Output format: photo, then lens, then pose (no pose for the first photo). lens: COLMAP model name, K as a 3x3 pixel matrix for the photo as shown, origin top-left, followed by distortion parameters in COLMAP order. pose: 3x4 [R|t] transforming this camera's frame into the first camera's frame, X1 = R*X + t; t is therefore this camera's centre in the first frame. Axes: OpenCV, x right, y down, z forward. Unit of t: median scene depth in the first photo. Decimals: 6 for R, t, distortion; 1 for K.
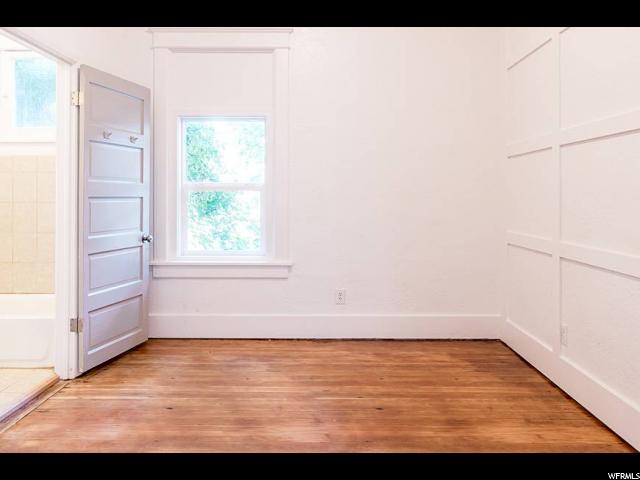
lens RADIAL K [[458.7, 0, 319.8], [0, 458.7, 198.1], [0, 0, 1]] dist [0.001339, 0.000102]
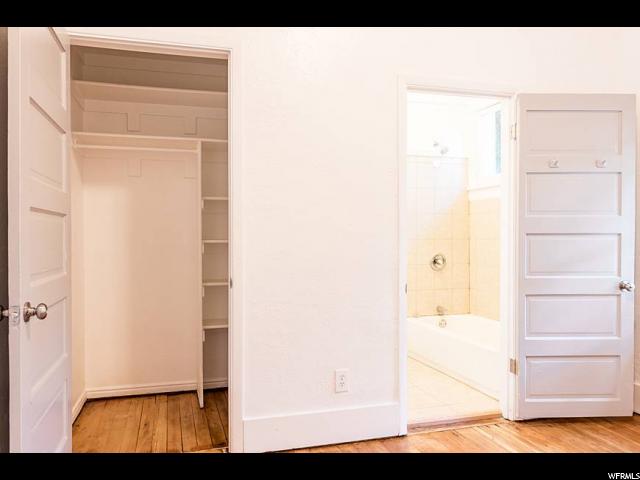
lens RADIAL K [[471.5, 0, 320.0], [0, 471.5, 240.0], [0, 0, 1]] dist [-0.000527, 0.001440]
pose [[0.286926, 0.008019, -0.957919, 0.294771], [0.001159, 0.999961, 0.008719, 0.001322], [0.957952, -0.003612, 0.286906, 0.319100]]
